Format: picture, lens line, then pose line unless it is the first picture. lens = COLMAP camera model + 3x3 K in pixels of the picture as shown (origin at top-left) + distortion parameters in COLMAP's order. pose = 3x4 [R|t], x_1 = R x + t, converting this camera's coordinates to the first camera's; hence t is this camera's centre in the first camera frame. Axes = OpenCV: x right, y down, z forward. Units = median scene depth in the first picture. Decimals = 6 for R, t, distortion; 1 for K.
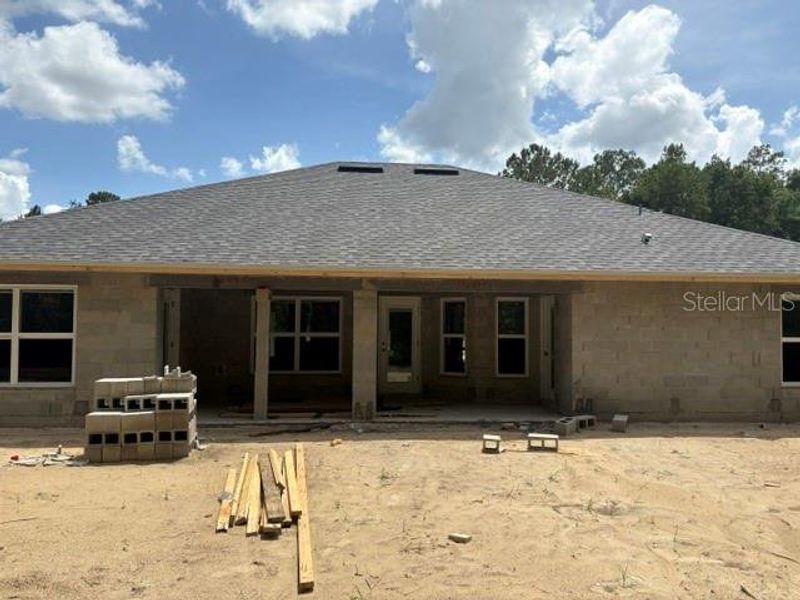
lens RADIAL K [[597.5, 0, 400.1], [0, 597.5, 332.2], [0, 0, 1]] dist [0.029299, 0.001199]
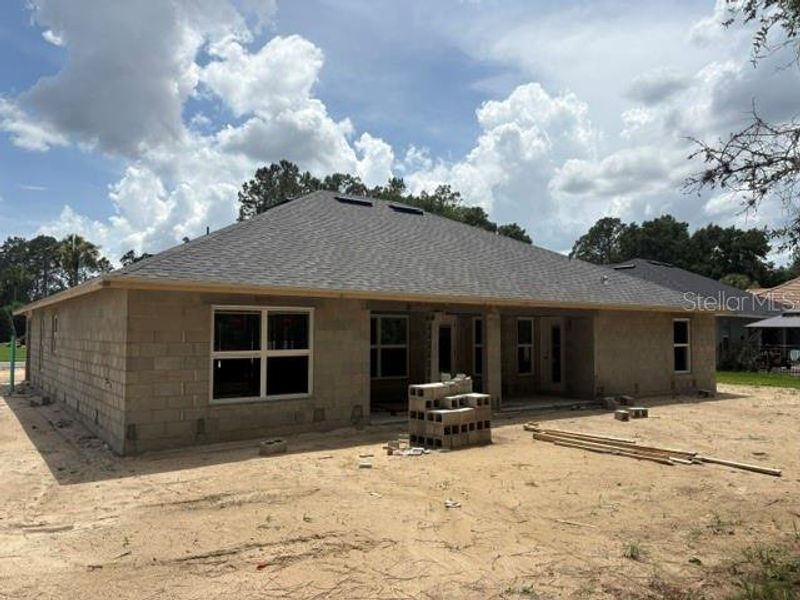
lens RADIAL K [[598.7, 0, 398.6], [0, 598.7, 307.7], [0, 0, 1]] dist [0.006518, -0.059324]
pose [[0.869143, 0.016675, 0.494280, -0.872816], [0.007049, 0.998912, -0.046095, -0.022146], [-0.494511, 0.043548, 0.868080, -0.066227]]
